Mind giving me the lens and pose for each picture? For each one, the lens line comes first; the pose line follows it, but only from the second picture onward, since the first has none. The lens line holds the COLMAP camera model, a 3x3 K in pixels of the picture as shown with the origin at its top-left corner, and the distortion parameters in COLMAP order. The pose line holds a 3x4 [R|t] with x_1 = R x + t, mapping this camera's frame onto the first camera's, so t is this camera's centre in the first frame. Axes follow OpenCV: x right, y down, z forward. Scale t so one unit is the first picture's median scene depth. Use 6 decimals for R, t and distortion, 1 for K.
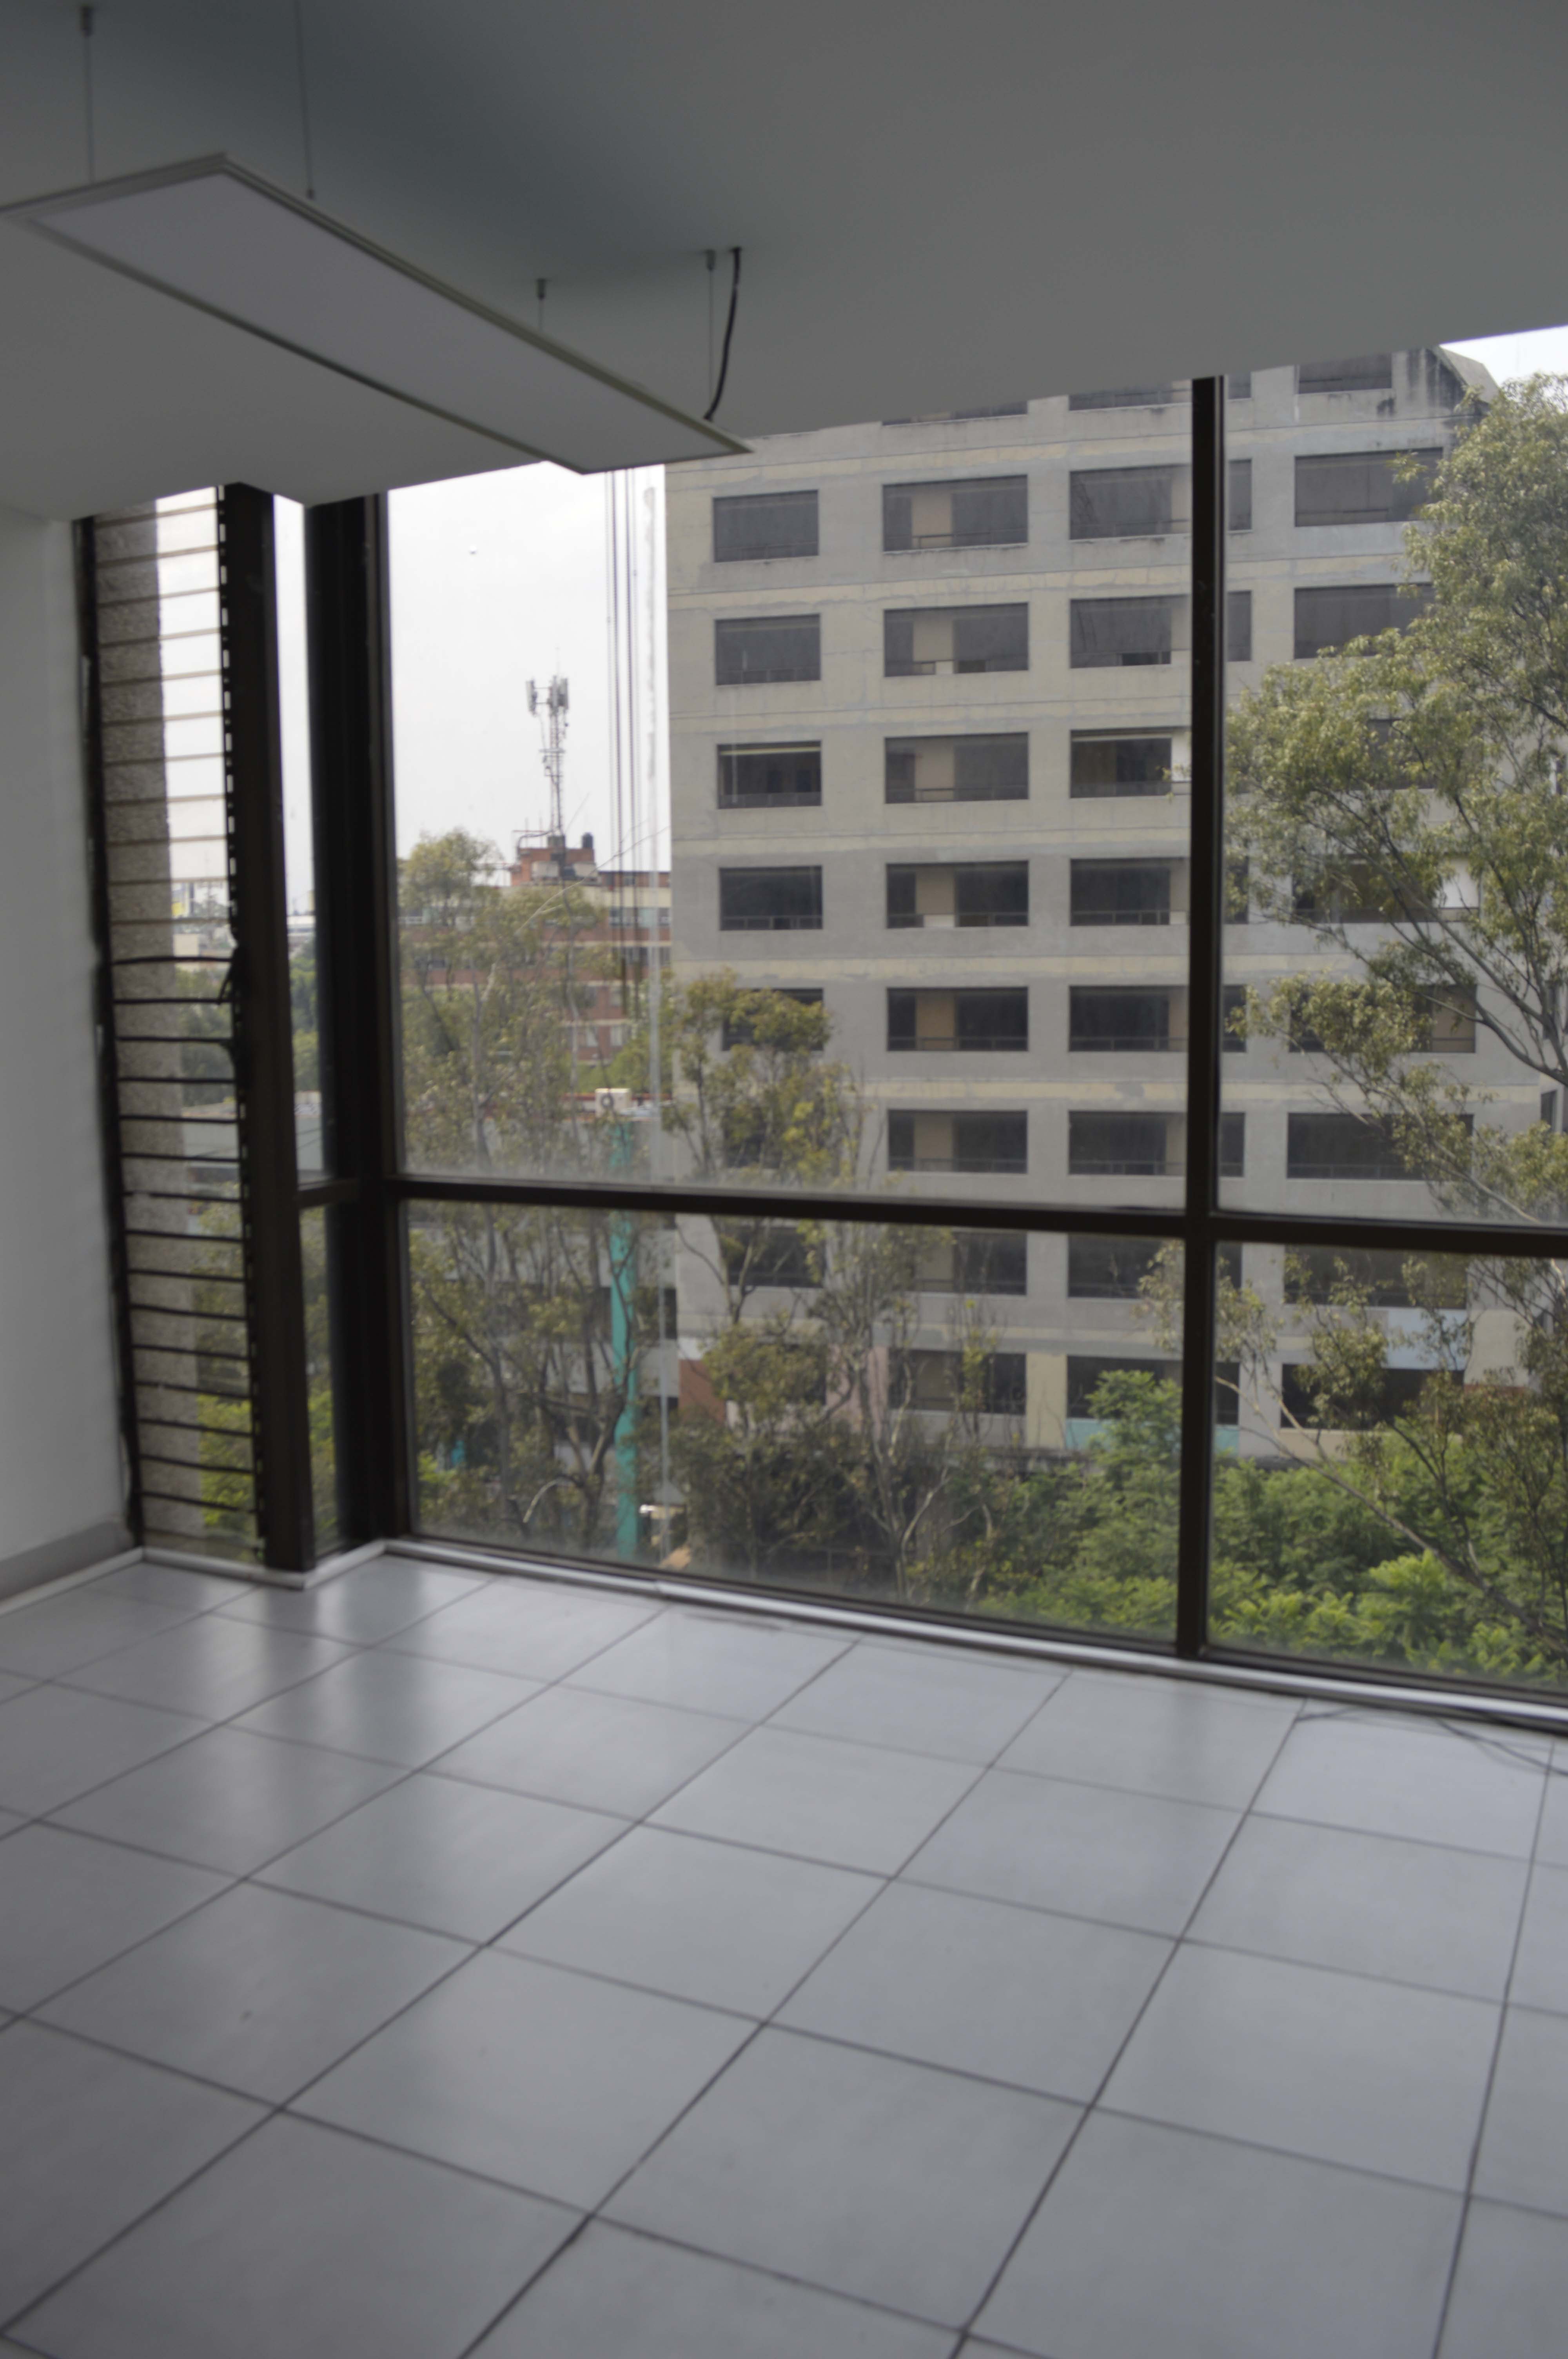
lens RADIAL K [[1876.6, 0, 753.9], [0, 1876.6, 1194.9], [0, 0, 1]] dist [-0.060830, 0.007425]
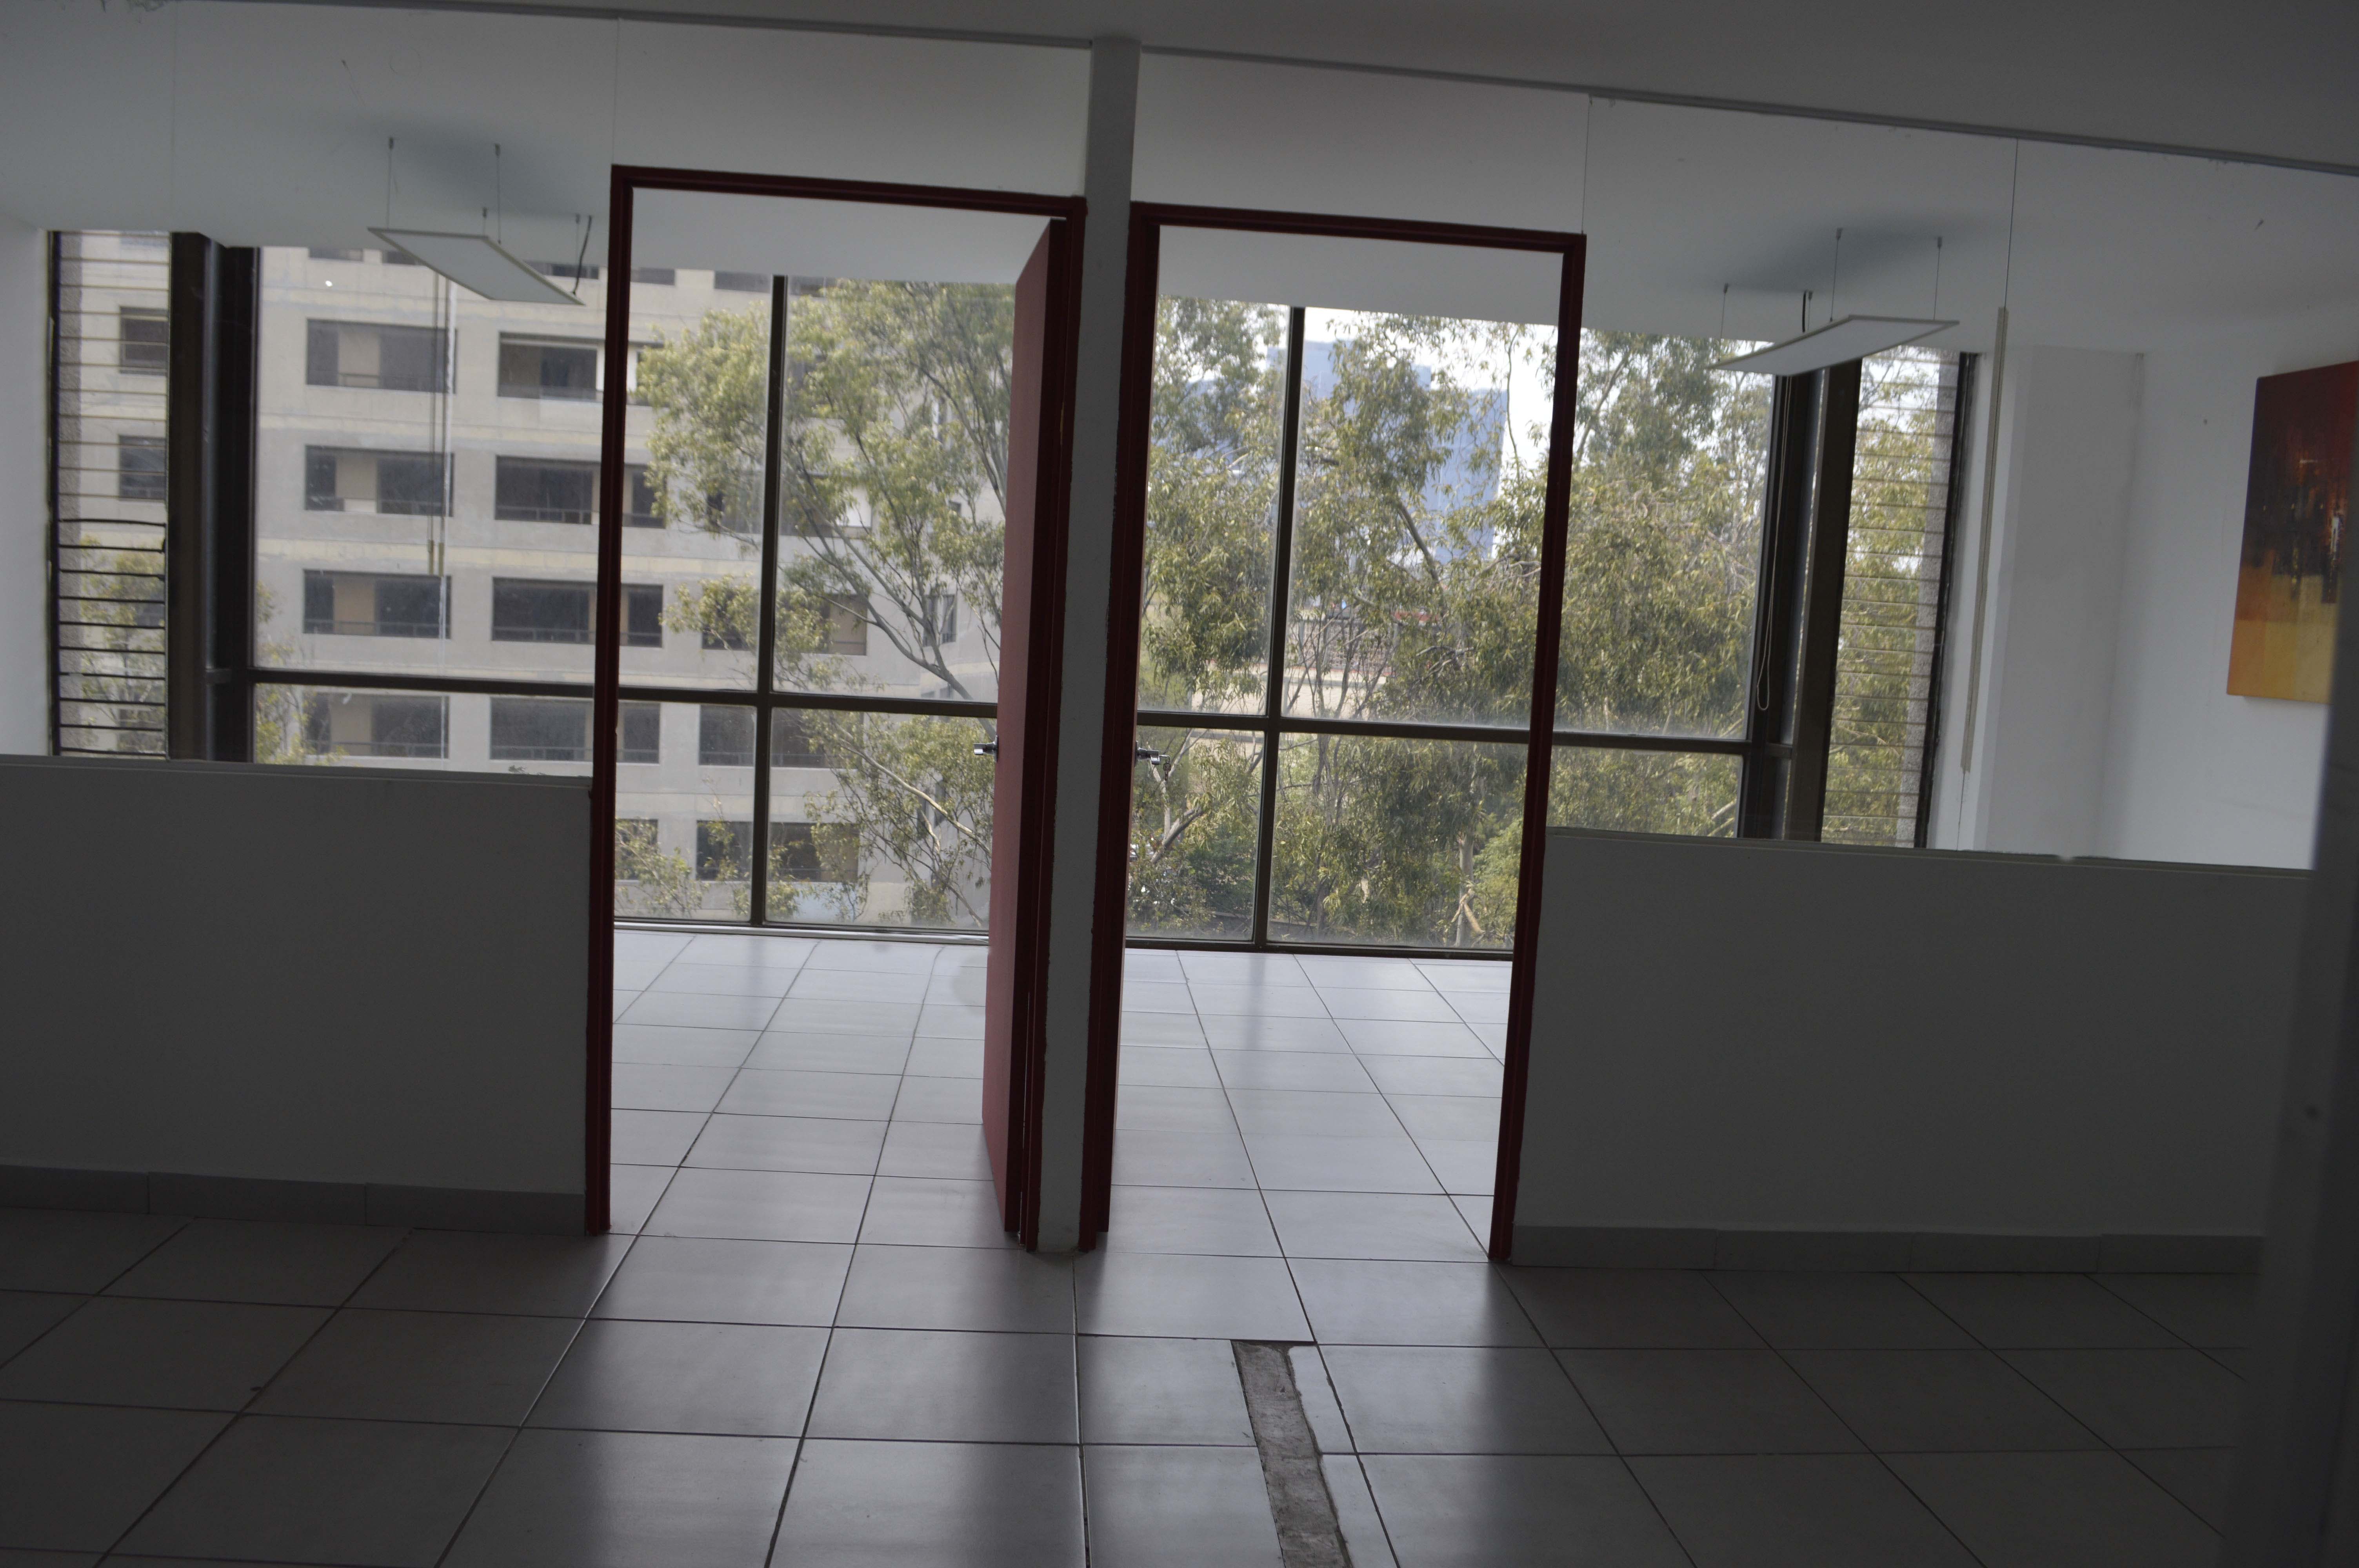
lens RADIAL K [[1887.0, 0, 1179.5], [0, 1887.0, 784.0], [0, 0, 1]] dist [-0.078233, -0.002118]
pose [[0.858115, 0.004091, 0.513441, -0.064603], [-0.000077, 0.999969, -0.007838, 0.019886], [-0.513457, 0.006686, 0.858089, -0.145748]]
